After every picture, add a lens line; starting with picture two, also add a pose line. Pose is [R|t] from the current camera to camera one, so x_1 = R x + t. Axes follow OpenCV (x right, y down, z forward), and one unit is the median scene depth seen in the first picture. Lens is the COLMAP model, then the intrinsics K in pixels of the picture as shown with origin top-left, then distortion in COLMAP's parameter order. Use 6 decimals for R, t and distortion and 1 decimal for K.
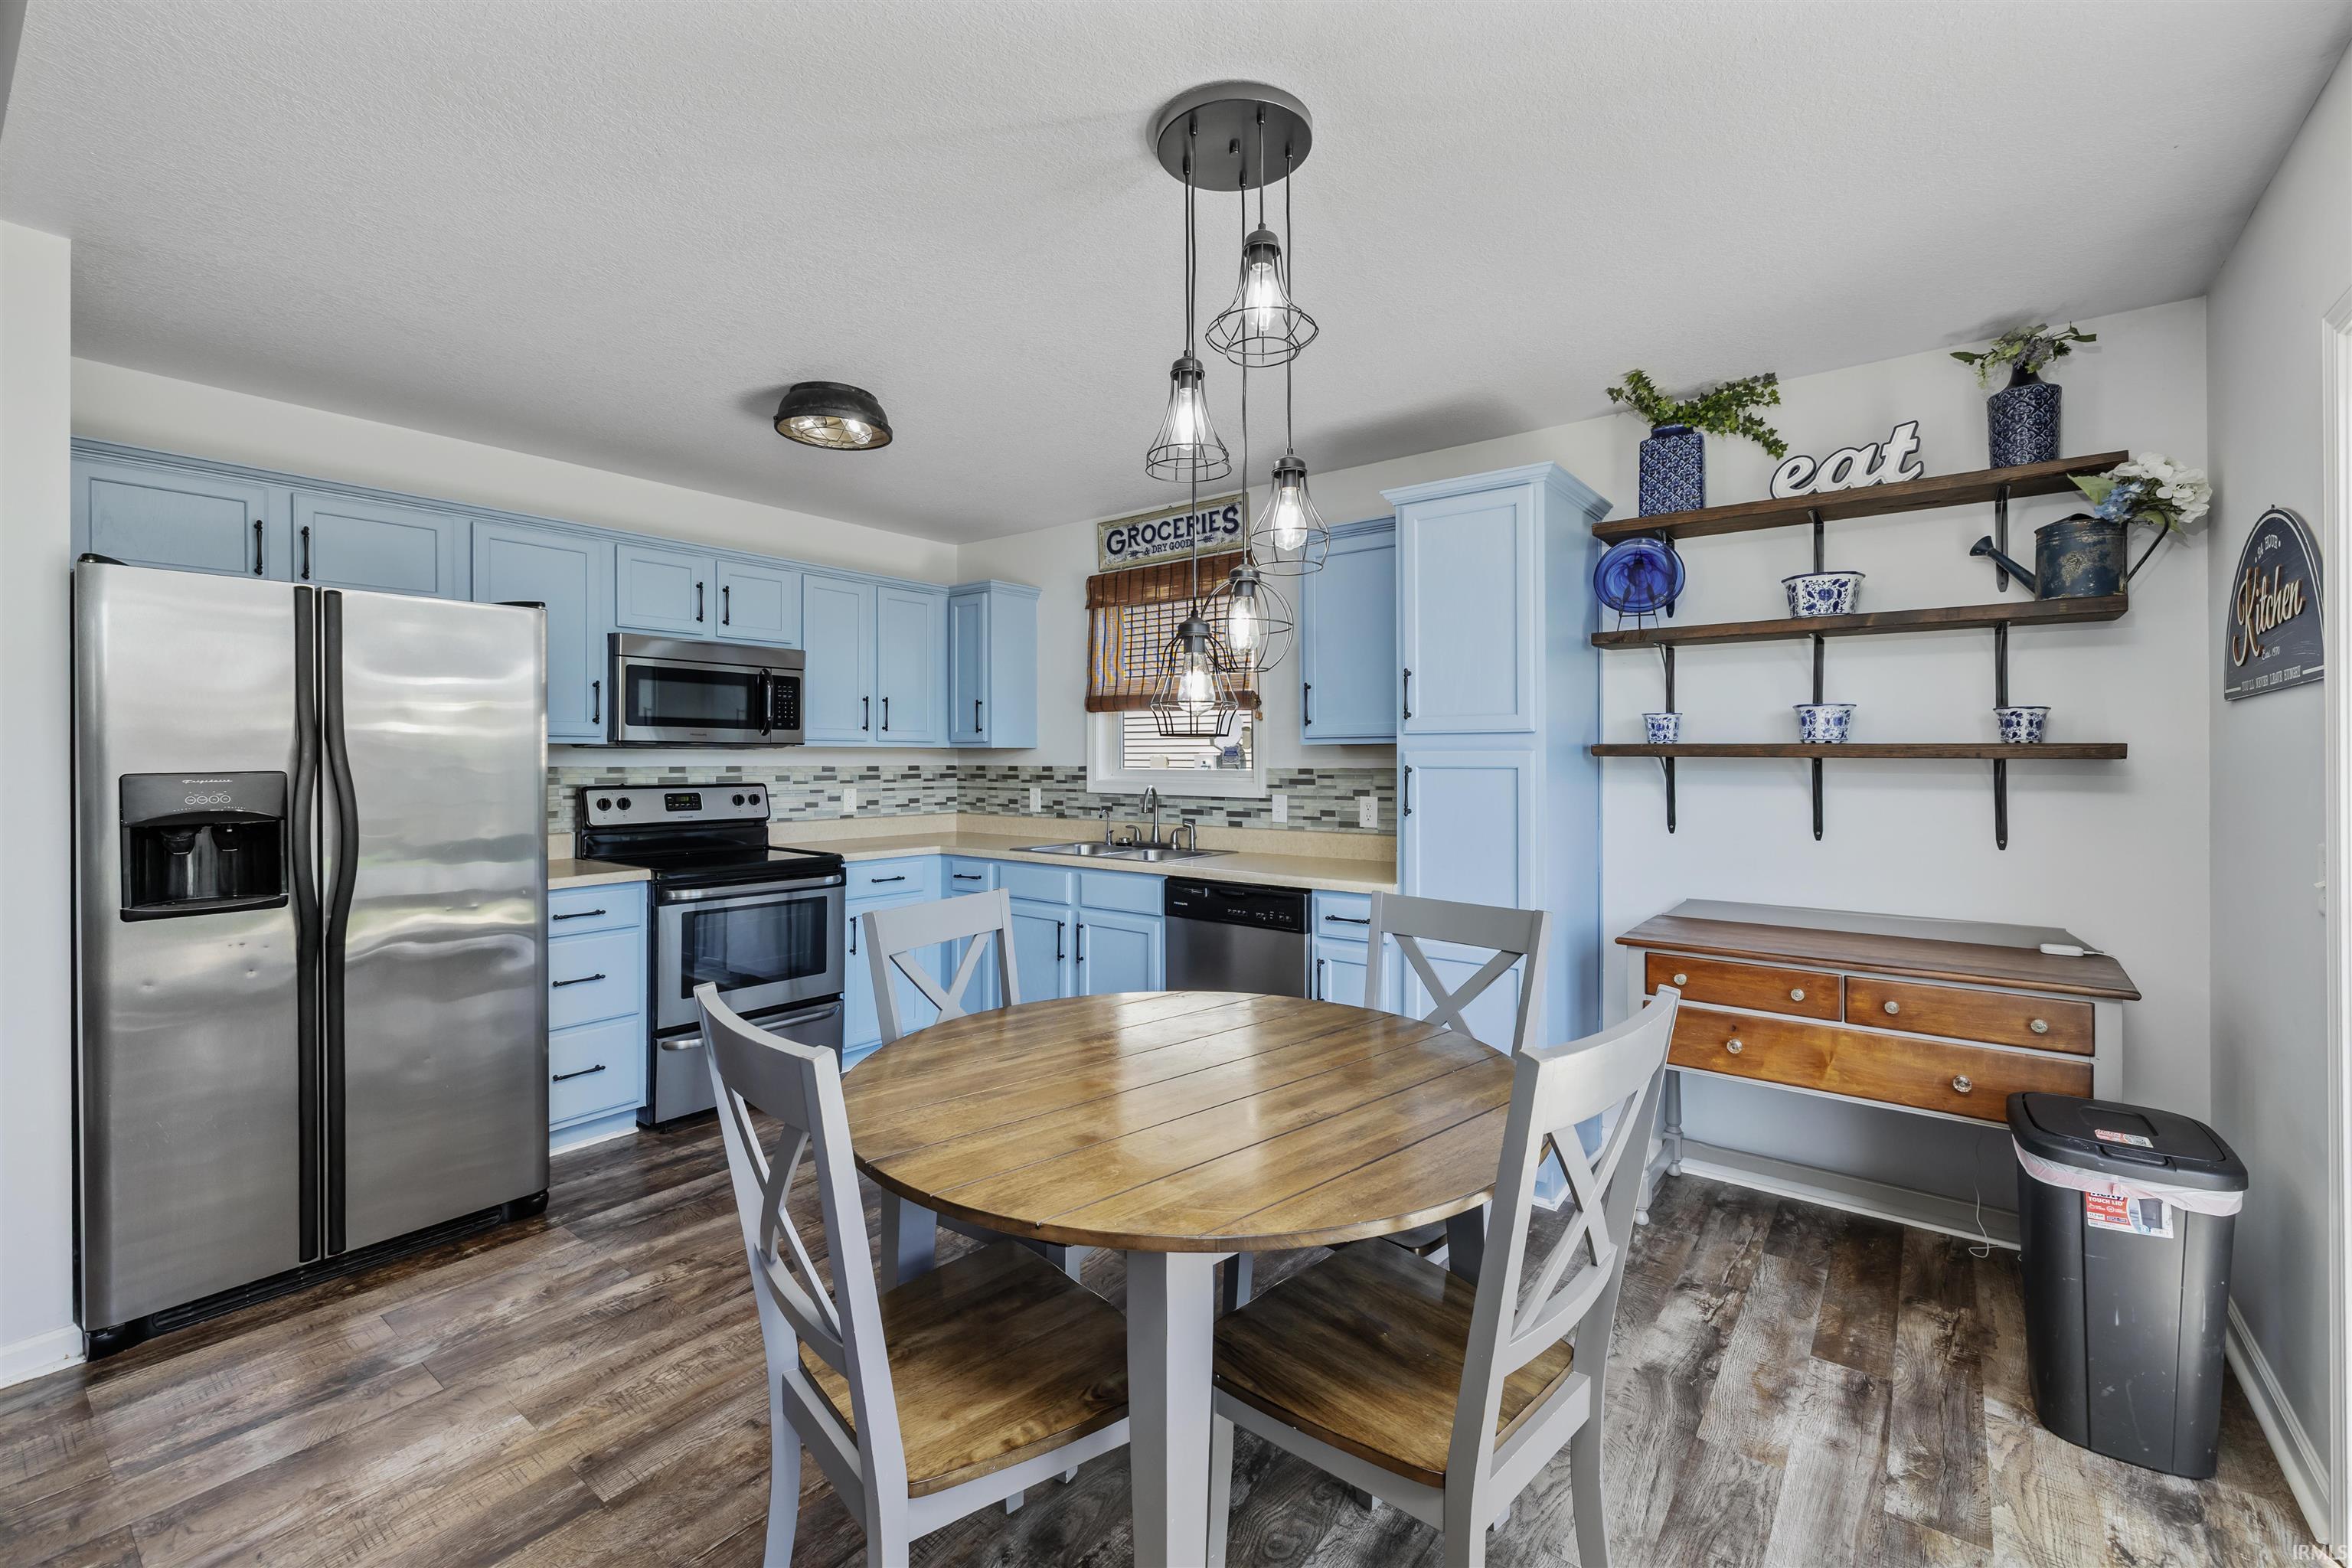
lens RADIAL K [[998.1, 0, 1170.3], [0, 998.1, 758.4], [0, 0, 1]] dist [0.001962, -0.000122]
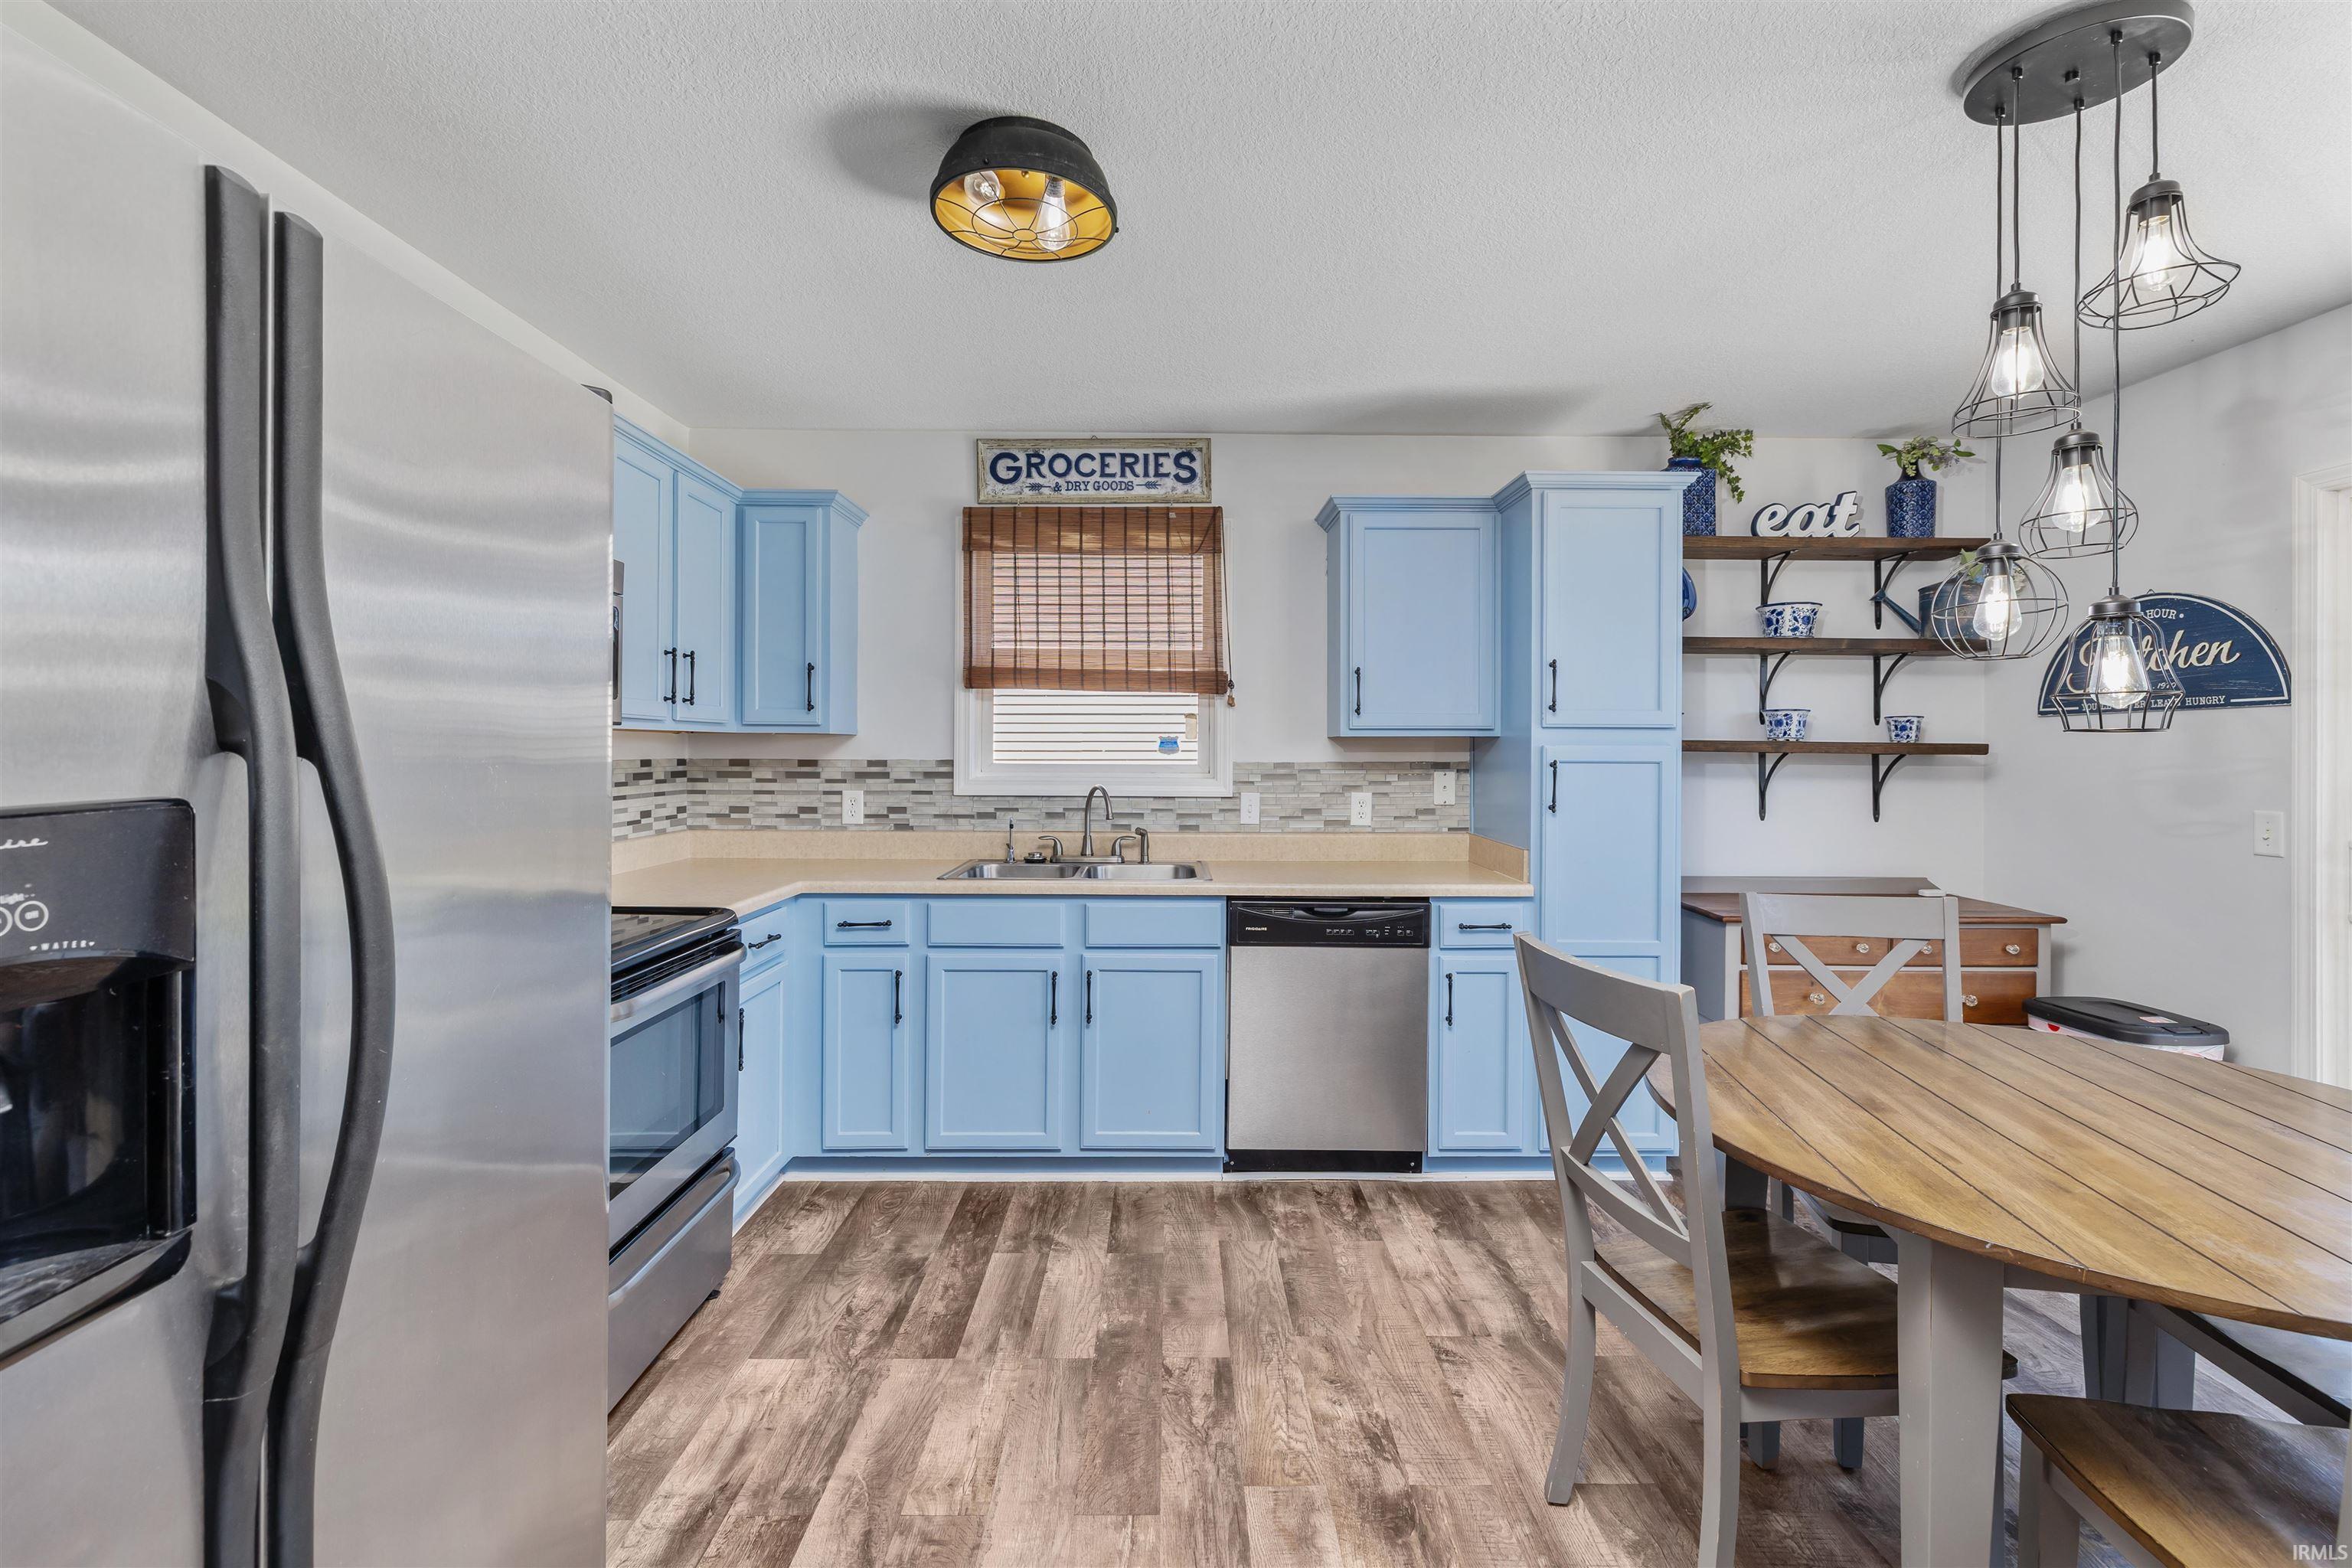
lens RADIAL K [[1012.9, 0, 1185.3], [0, 1012.9, 746.2], [0, 0, 1]] dist [-0.002588, -0.000078]
pose [[0.781019, 0.005210, 0.624486, -0.629561], [-0.005070, 0.999985, -0.002002, -0.002411], [-0.624487, -0.001603, 0.781034, 0.443541]]
